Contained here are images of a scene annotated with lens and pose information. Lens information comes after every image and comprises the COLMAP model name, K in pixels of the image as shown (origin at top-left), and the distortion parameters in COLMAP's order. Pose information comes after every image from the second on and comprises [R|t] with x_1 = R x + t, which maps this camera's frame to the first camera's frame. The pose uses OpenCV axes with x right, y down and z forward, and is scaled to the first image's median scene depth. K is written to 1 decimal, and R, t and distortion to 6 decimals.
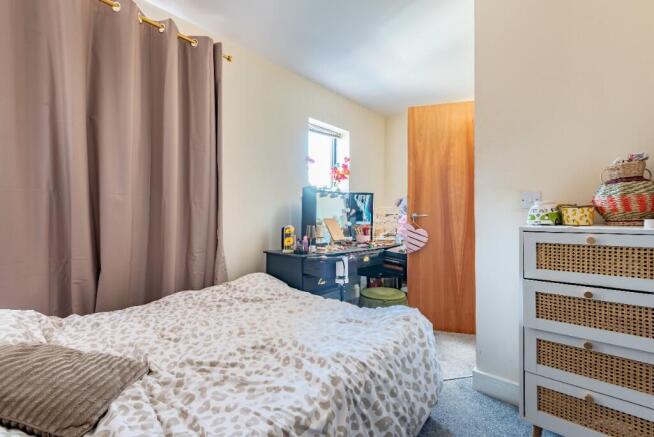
lens RADIAL K [[295.0, 0, 328.6], [0, 295.0, 216.8], [0, 0, 1]] dist [0.026234, -0.007473]
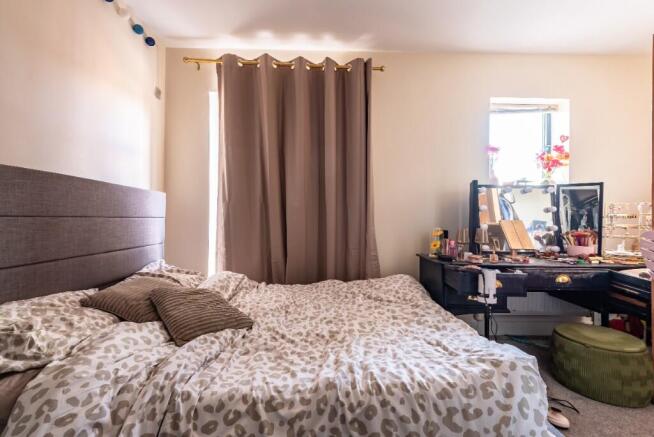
lens RADIAL K [[295.0, 0, 327.5], [0, 295.0, 216.6], [0, 0, 1]] dist [0.026234, -0.007473]
pose [[0.691472, 0.000833, -0.722403, 0.330998], [-0.003613, 0.999991, -0.002305, -0.000920], [0.722394, 0.004204, 0.691469, 0.146069]]
